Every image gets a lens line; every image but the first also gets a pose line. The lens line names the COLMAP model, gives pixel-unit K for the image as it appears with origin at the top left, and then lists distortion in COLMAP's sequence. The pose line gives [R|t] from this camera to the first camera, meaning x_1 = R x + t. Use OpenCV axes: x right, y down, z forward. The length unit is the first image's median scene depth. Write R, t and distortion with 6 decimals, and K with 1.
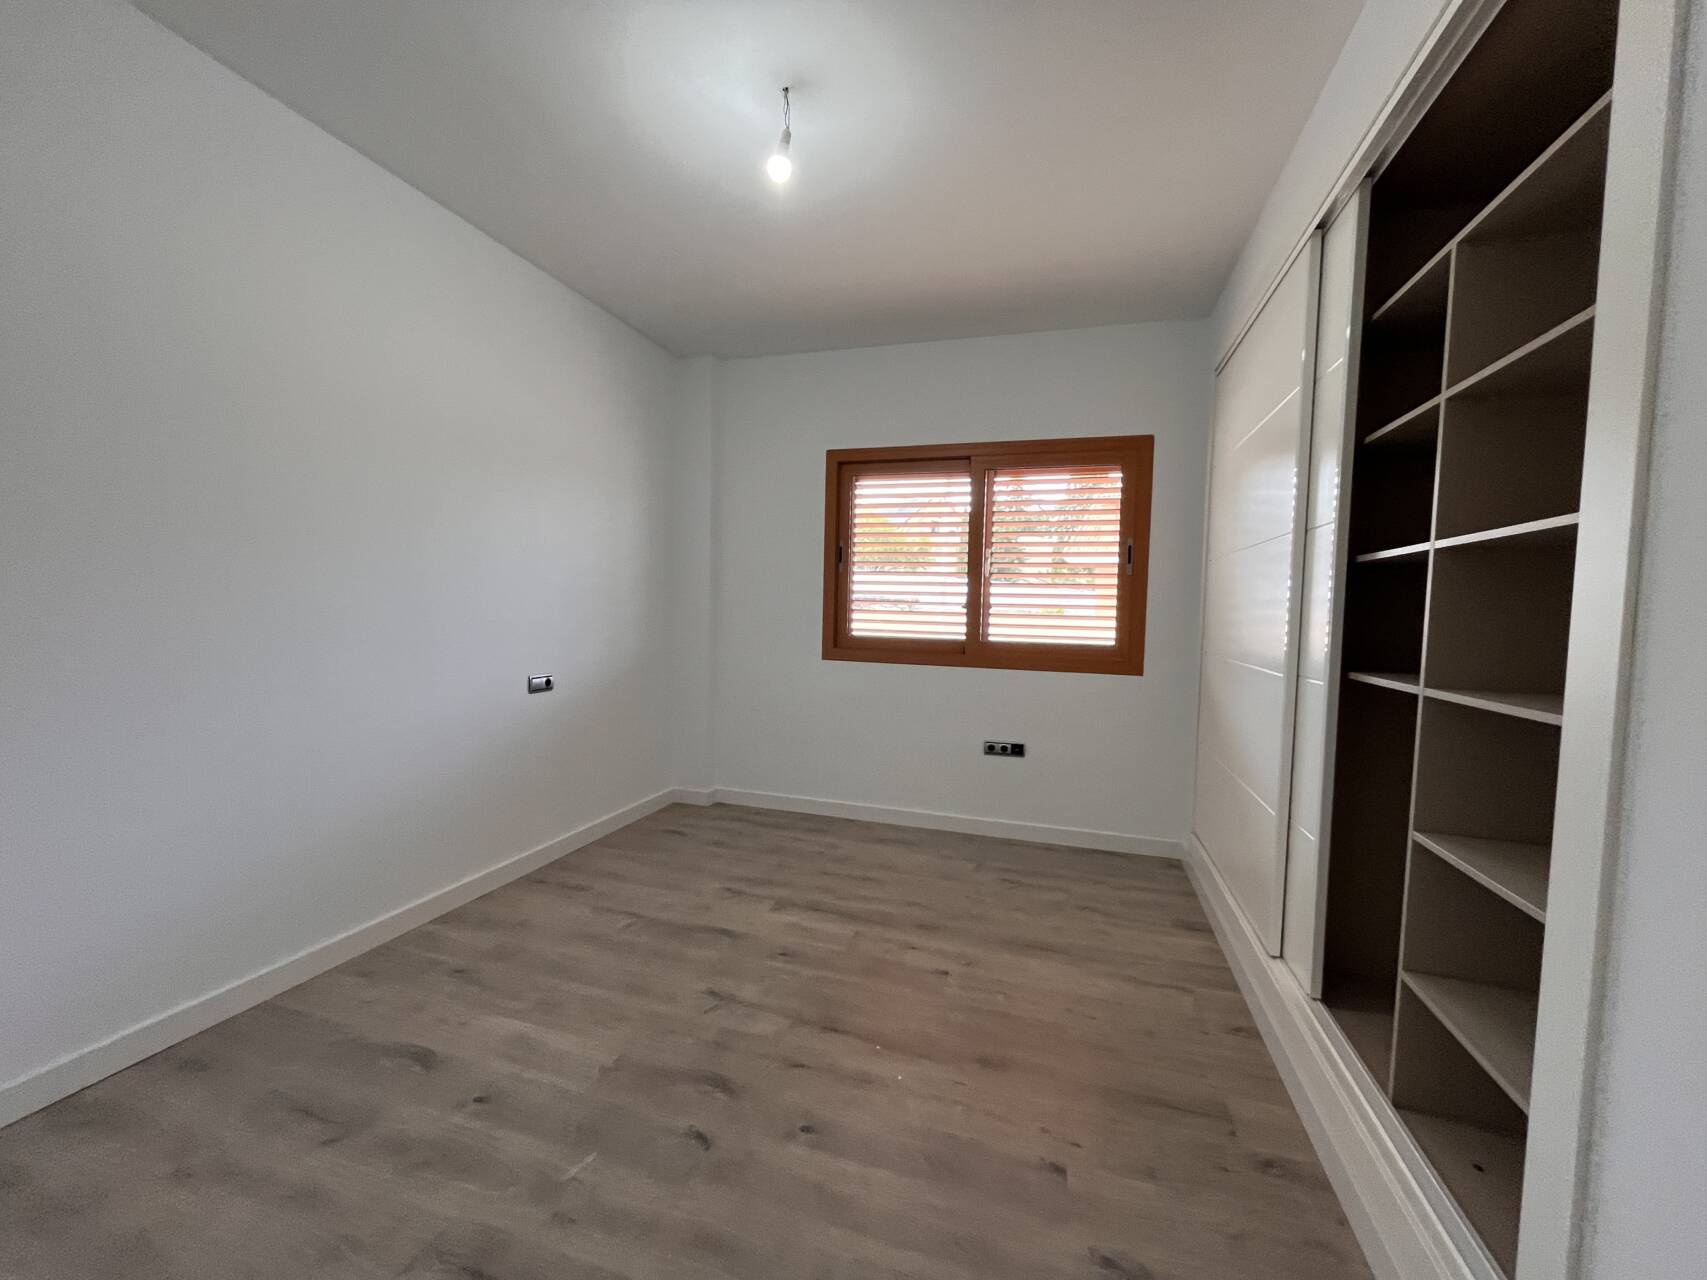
lens RADIAL K [[688.0, 0, 852.6], [0, 688.0, 646.1], [0, 0, 1]] dist [-0.000347, -0.000491]
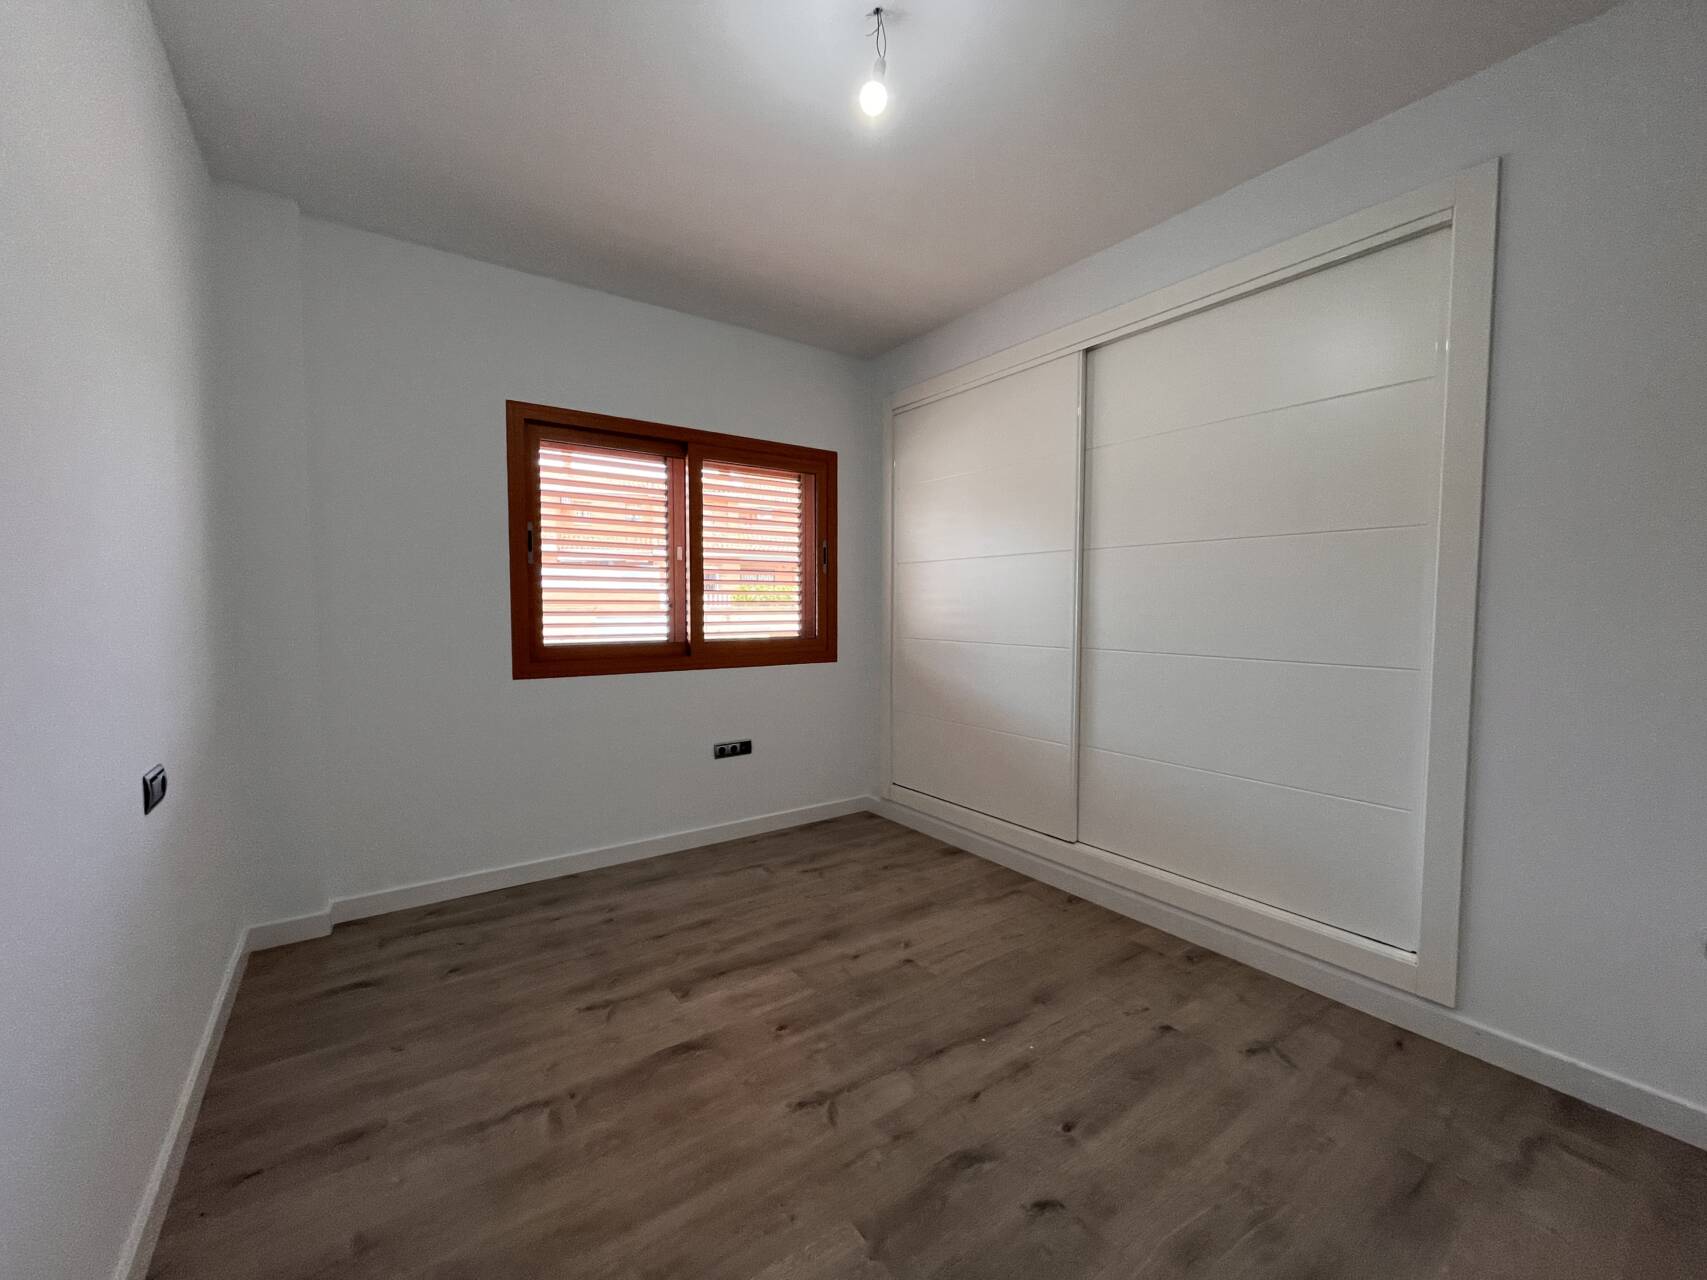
lens RADIAL K [[688.0, 0, 831.5], [0, 688.0, 642.1], [0, 0, 1]] dist [-0.000347, -0.000491]
pose [[0.605451, -0.068407, 0.792937, -0.539413], [0.057228, 0.997462, 0.042355, -0.041905], [-0.793823, 0.019734, 0.607829, 0.333073]]
